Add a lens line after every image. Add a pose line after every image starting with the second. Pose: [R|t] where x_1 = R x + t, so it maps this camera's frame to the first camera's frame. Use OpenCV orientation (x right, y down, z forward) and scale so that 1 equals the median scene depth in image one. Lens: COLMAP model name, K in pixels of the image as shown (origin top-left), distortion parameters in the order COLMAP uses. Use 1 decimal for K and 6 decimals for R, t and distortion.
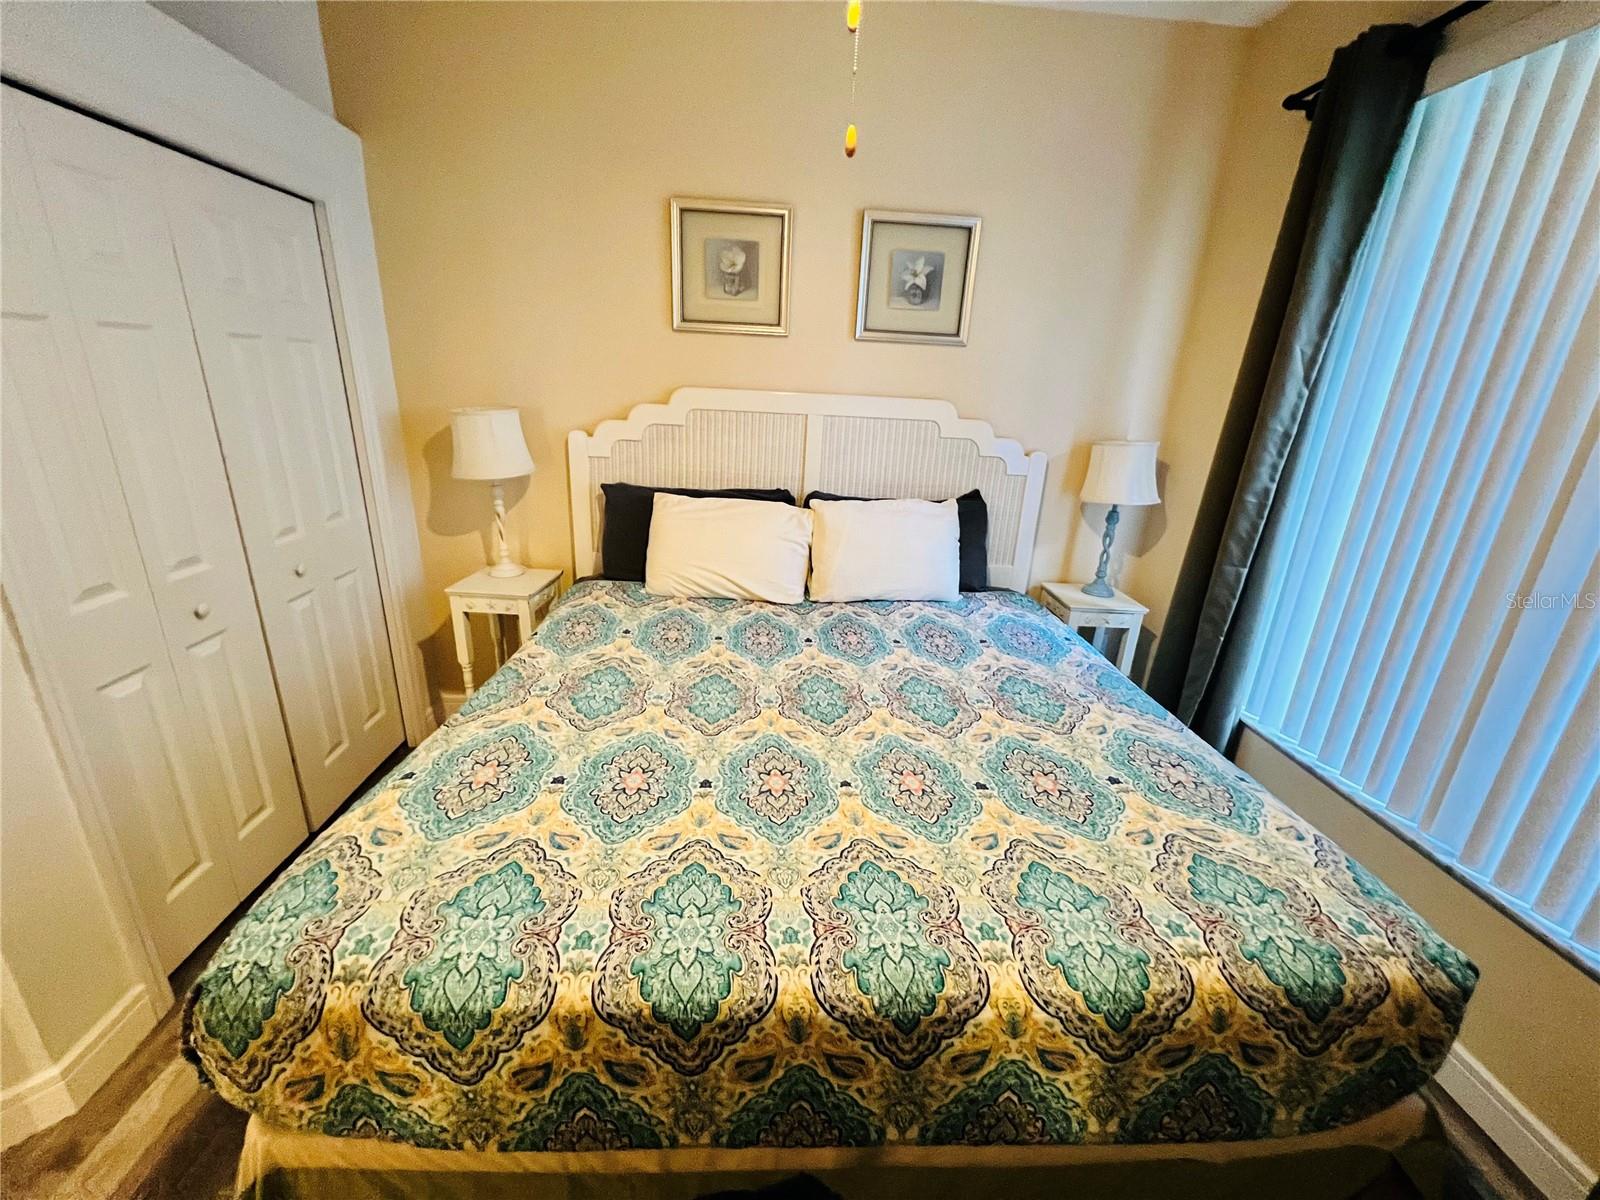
lens RADIAL K [[639.4, 0, 795.1], [0, 639.4, 601.9], [0, 0, 1]] dist [-0.004189, 0.001161]
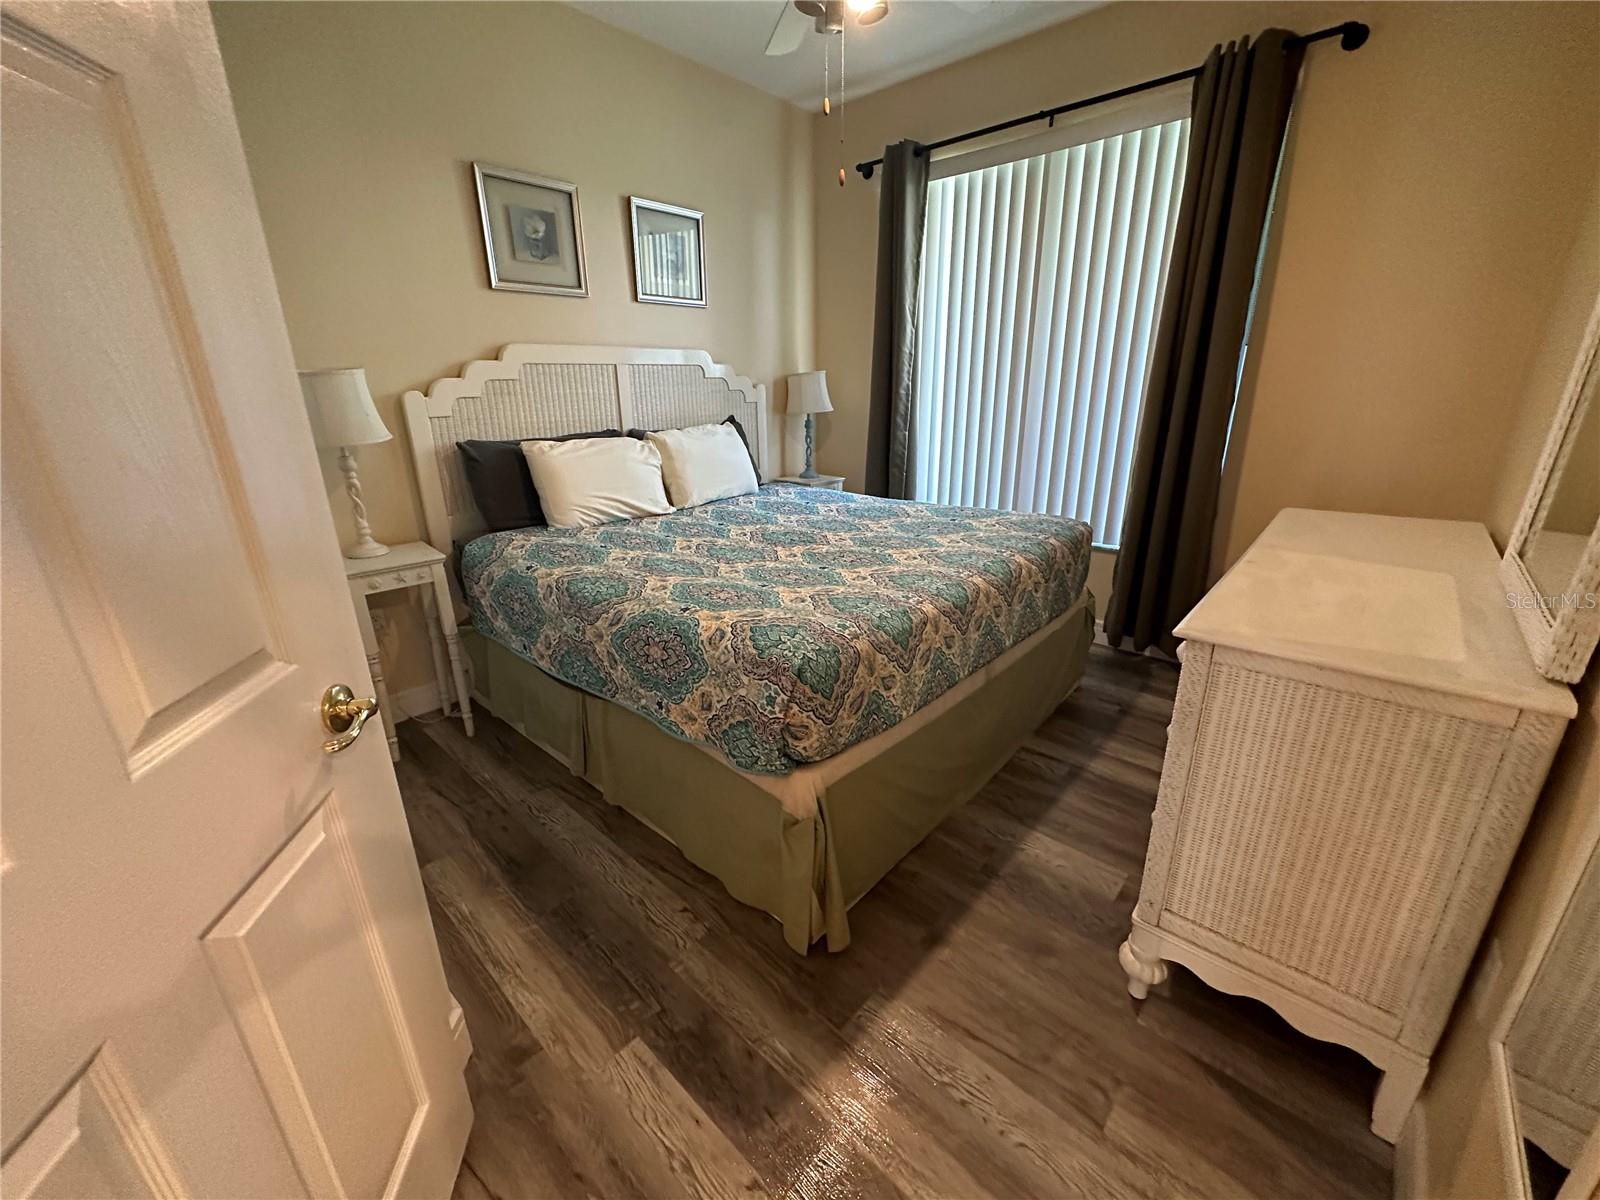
lens RADIAL K [[634.3, 0, 795.6], [0, 634.3, 600.9], [0, 0, 1]] dist [-0.000952, 0.000045]
pose [[0.706656, -0.286743, 0.646851, -0.822729], [0.273732, 0.953808, 0.123774, 0.097129], [-0.652463, 0.089598, 0.752505, -0.099379]]
